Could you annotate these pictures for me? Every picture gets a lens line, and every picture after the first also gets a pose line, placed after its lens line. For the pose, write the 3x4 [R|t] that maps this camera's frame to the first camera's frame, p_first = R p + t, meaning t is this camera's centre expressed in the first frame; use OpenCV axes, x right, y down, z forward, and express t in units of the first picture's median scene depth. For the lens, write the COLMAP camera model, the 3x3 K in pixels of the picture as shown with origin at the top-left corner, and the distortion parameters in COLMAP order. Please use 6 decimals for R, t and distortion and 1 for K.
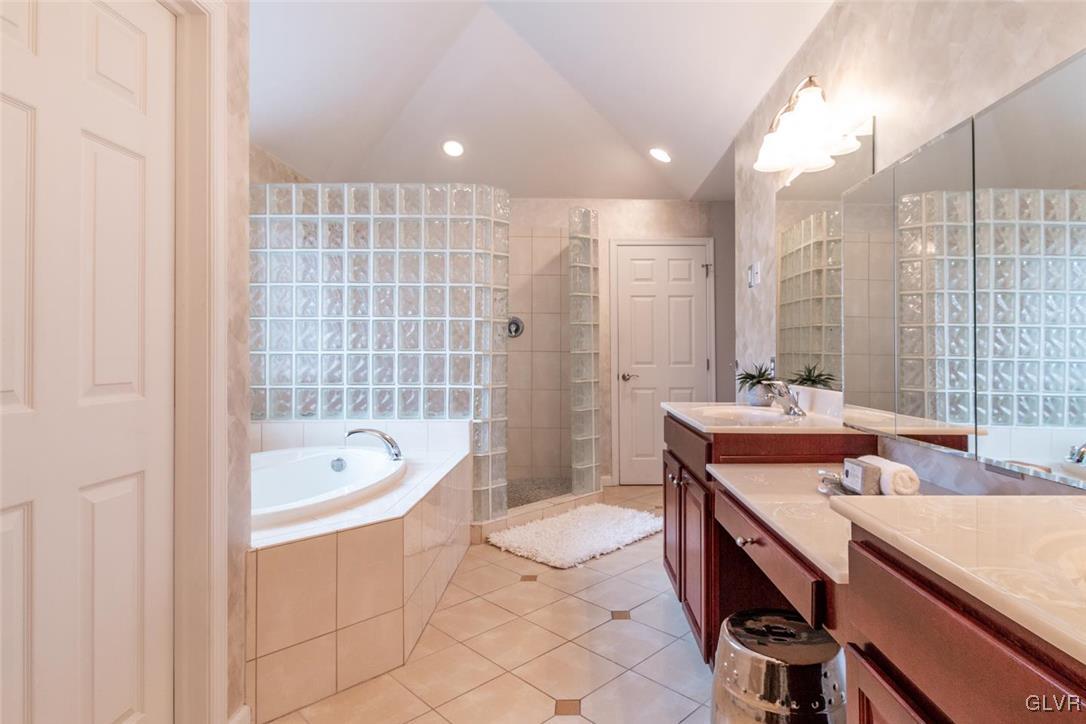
lens RADIAL K [[573.4, 0, 558.4], [0, 573.4, 357.6], [0, 0, 1]] dist [0.004292, -0.000922]
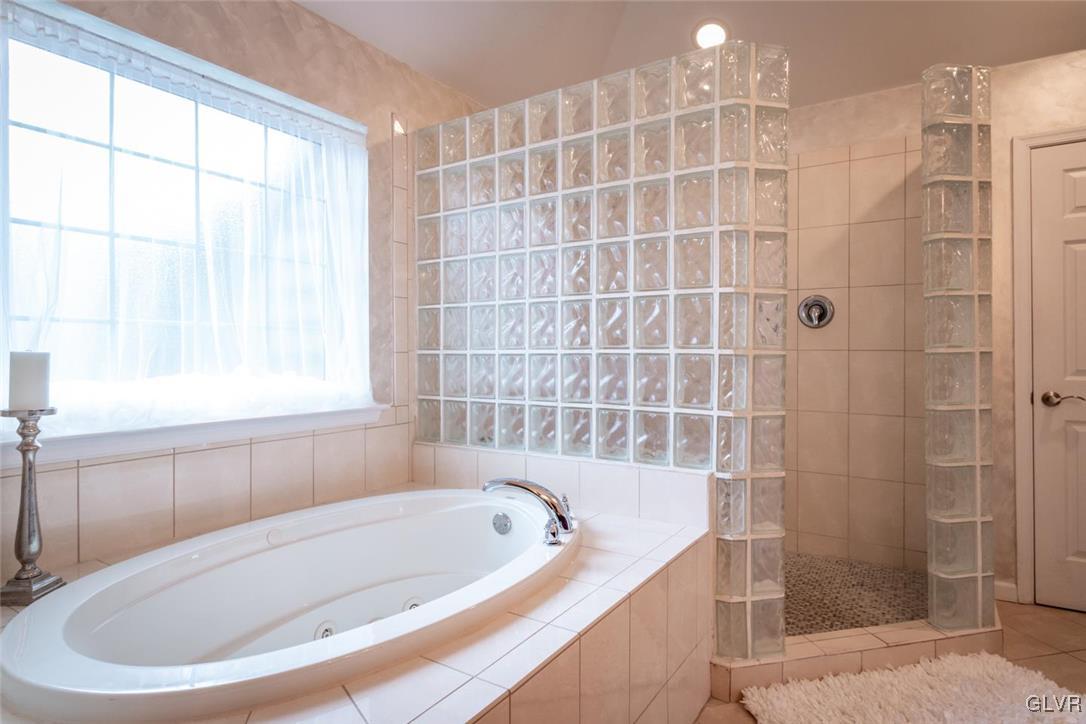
lens RADIAL K [[573.4, 0, 558.4], [0, 573.4, 357.6], [0, 0, 1]] dist [0.004292, -0.000922]
pose [[0.854794, 0.001961, -0.518964, 0.008630], [-0.004174, 0.999986, -0.003097, -0.000158], [0.518951, 0.004814, 0.854790, 0.439910]]
